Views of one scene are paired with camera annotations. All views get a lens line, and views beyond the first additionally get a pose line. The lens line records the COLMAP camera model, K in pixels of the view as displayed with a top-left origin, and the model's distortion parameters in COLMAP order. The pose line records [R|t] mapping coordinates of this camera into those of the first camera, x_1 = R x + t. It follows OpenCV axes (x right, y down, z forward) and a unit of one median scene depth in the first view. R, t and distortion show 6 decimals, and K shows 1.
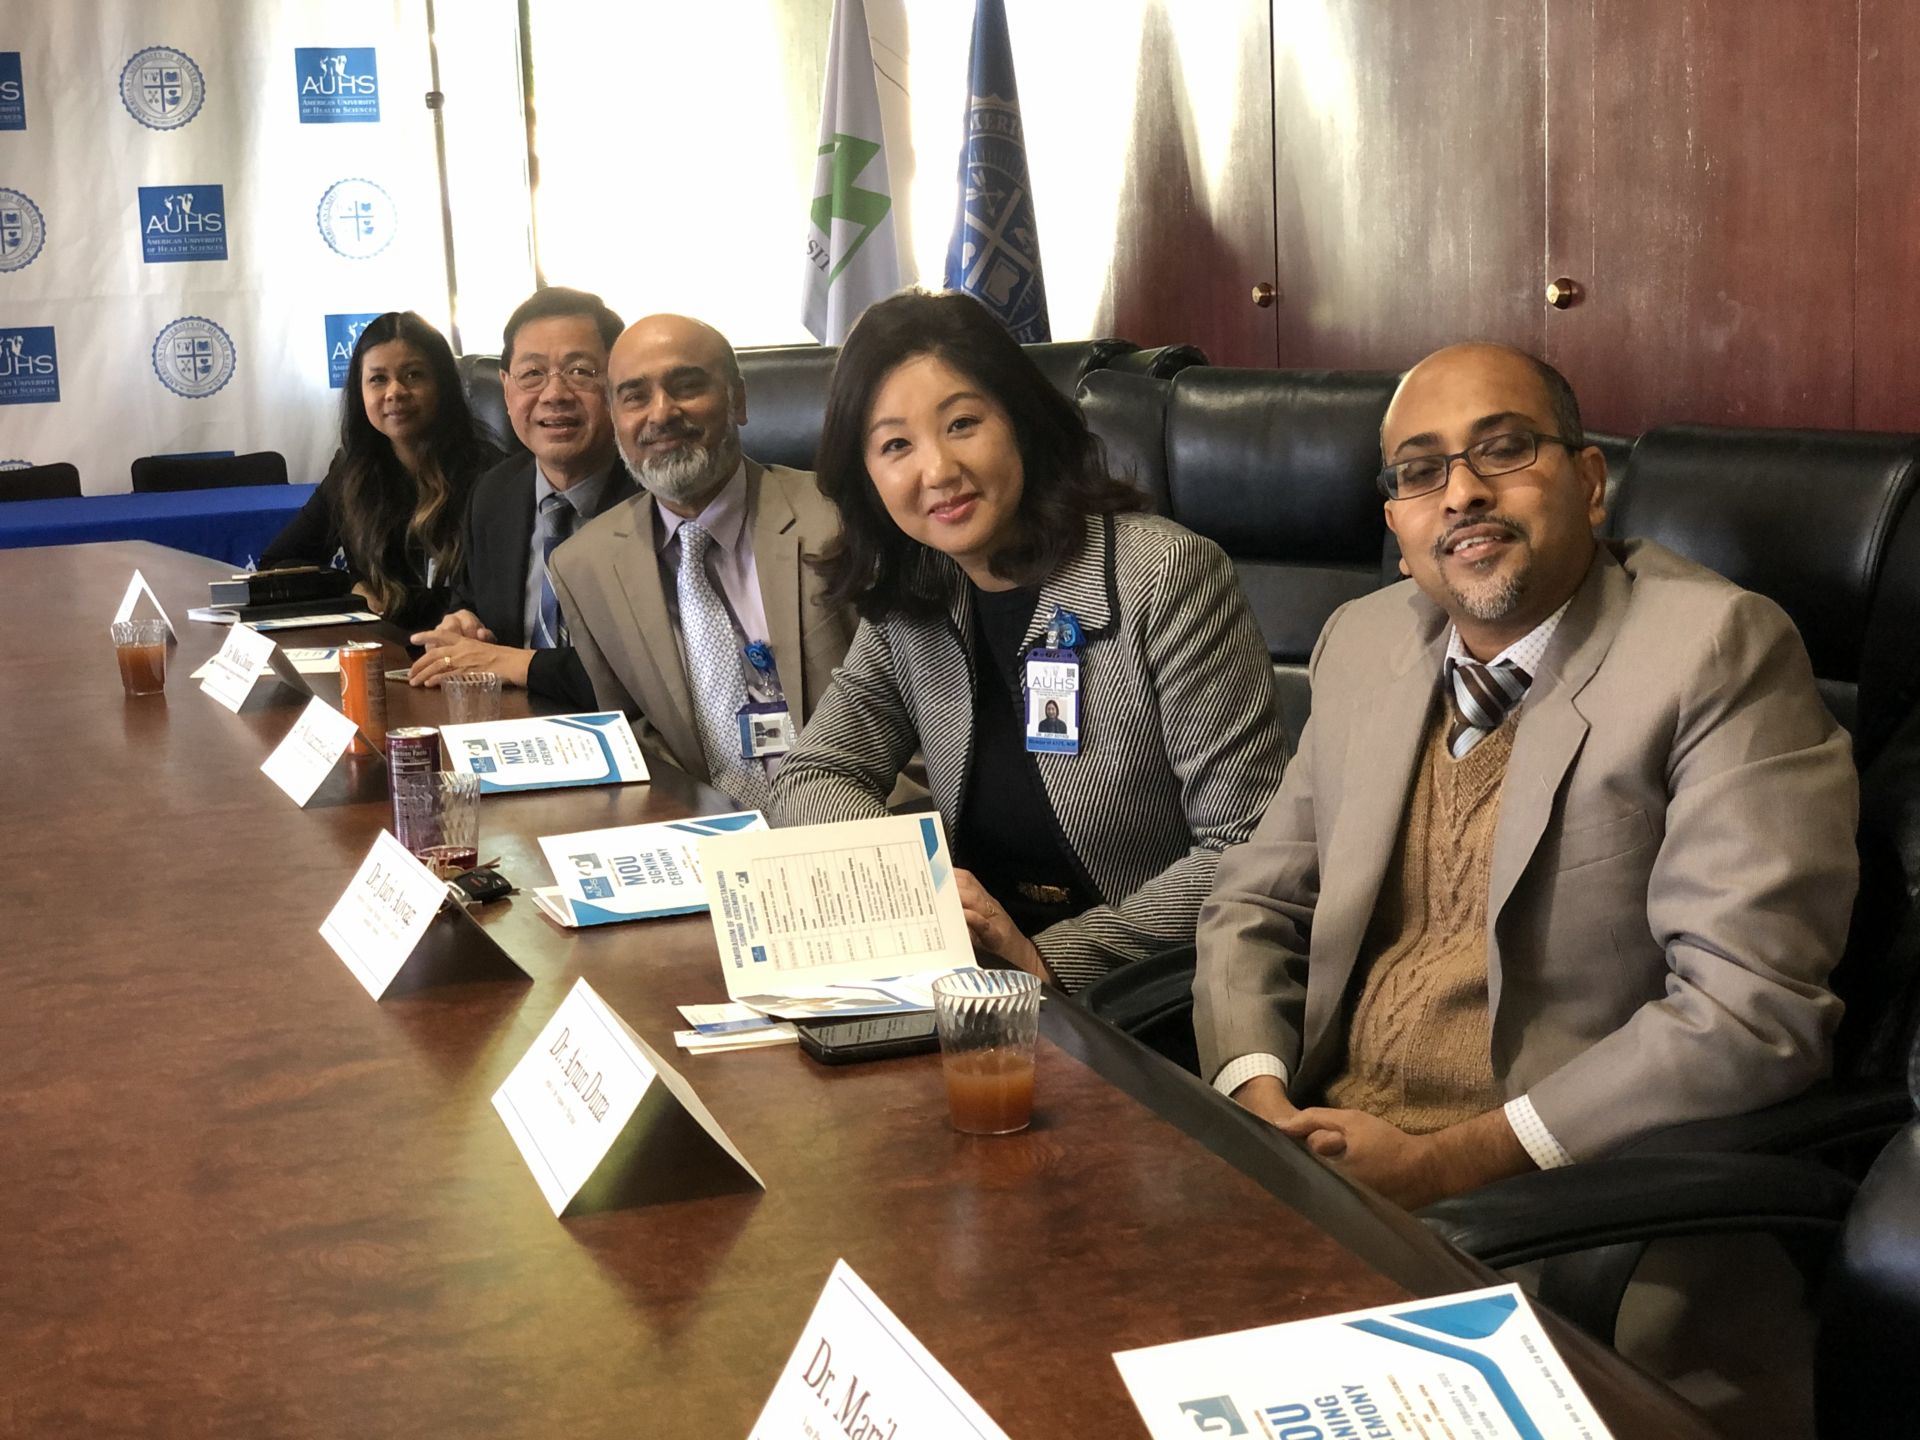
lens RADIAL K [[2919.8, 0, 960.0], [0, 2919.8, 720.0], [0, 0, 1]] dist [0.221446, -1.335284]
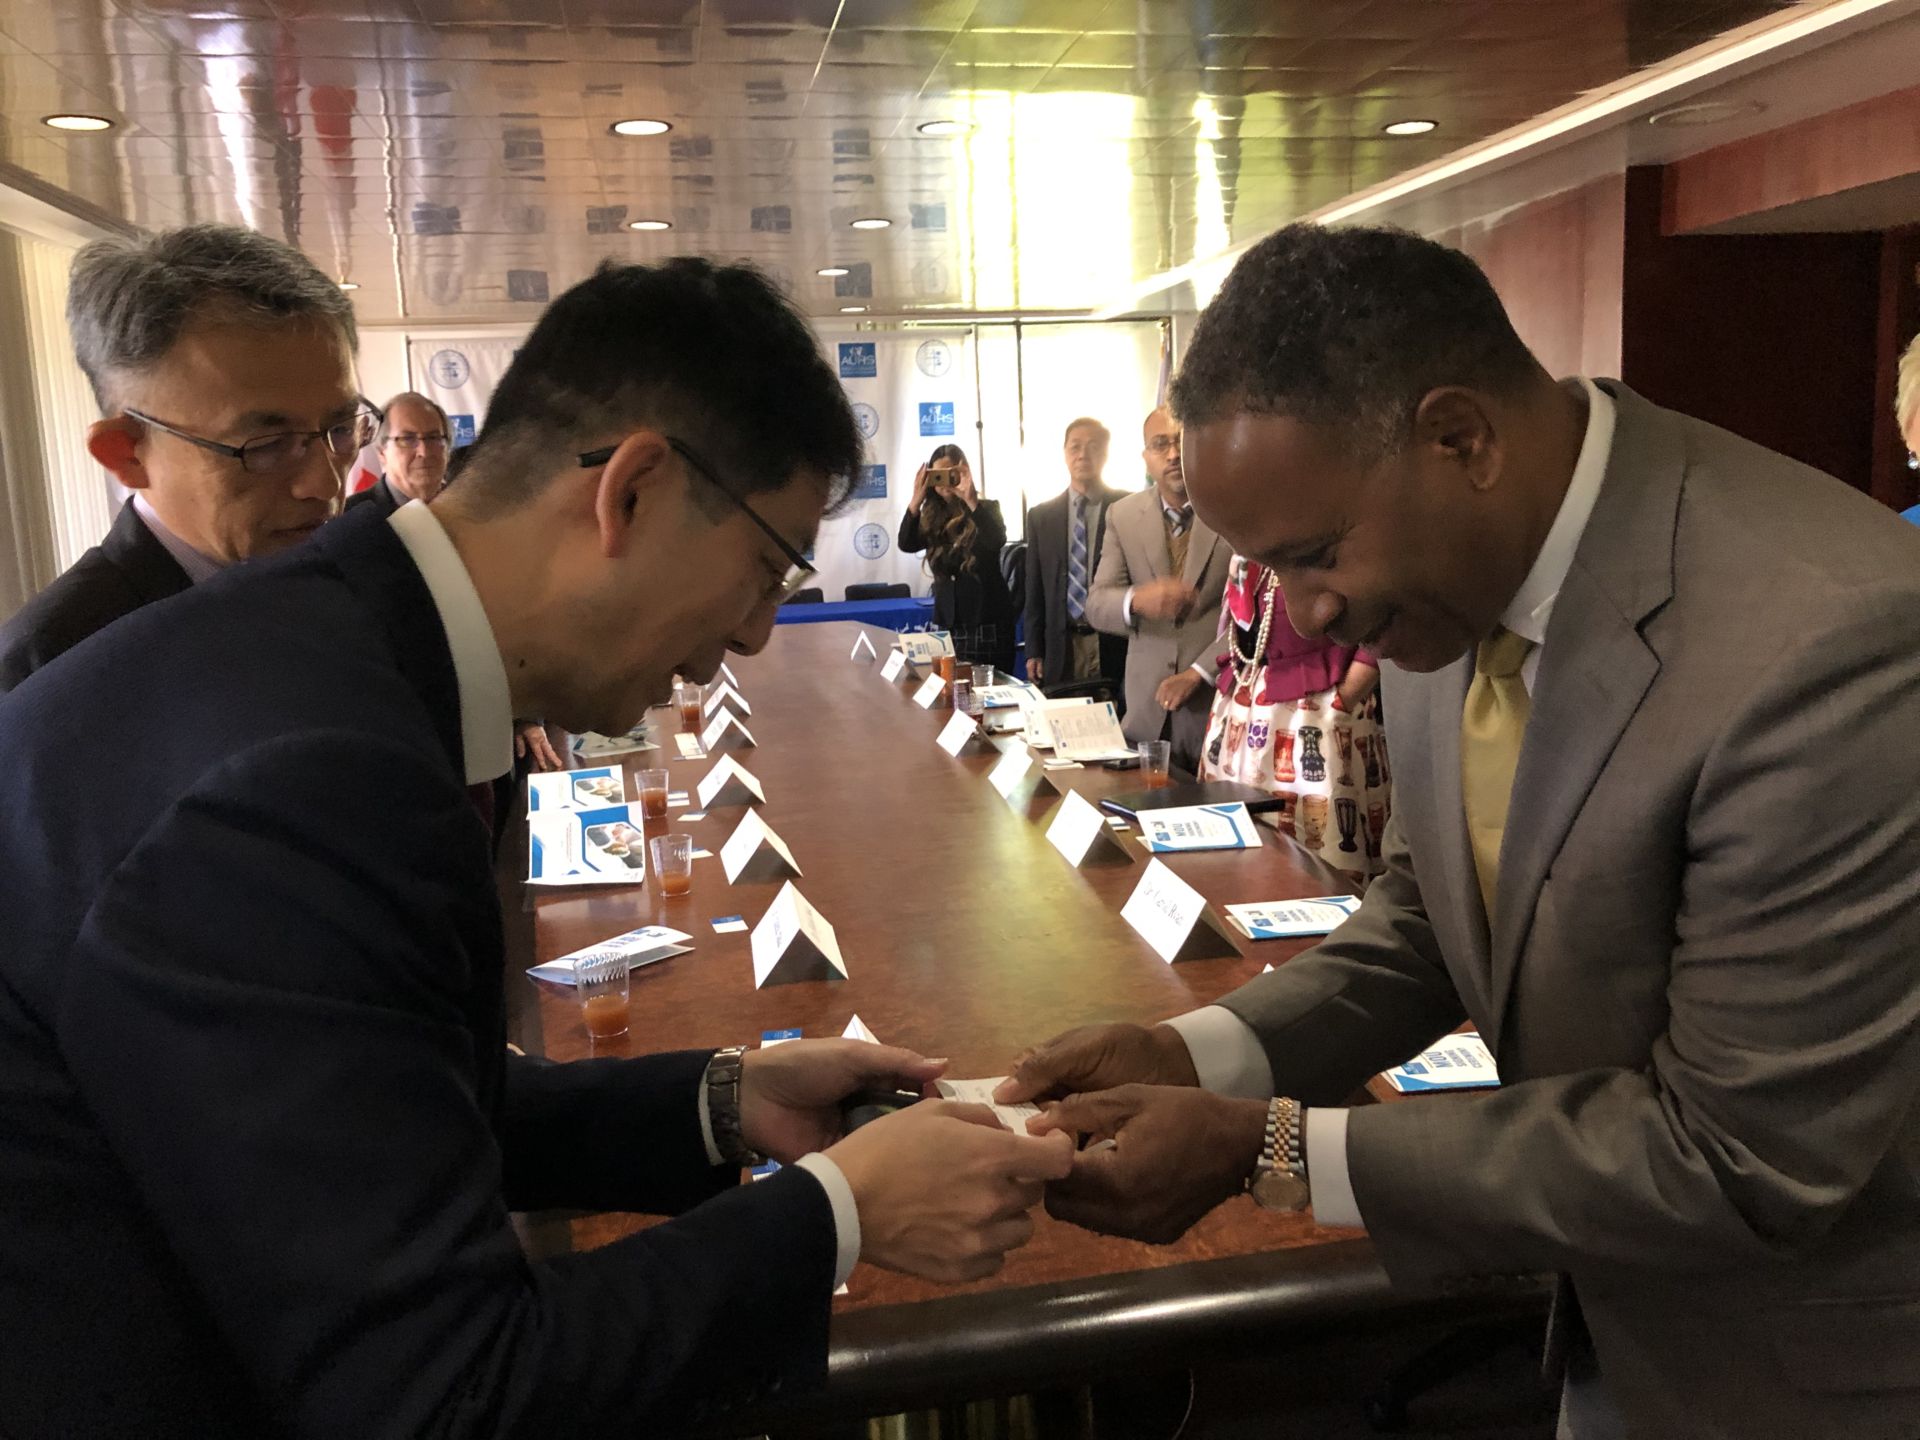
lens RADIAL K [[1570.0, 0, 960.0], [0, 1570.0, 720.0], [0, 0, 1]] dist [-0.000093, -0.001485]
pose [[0.982484, 0.022676, -0.184963, 0.032116], [-0.023005, 0.999735, 0.000367, 0.011830], [0.184922, 0.003895, 0.982746, -0.170238]]
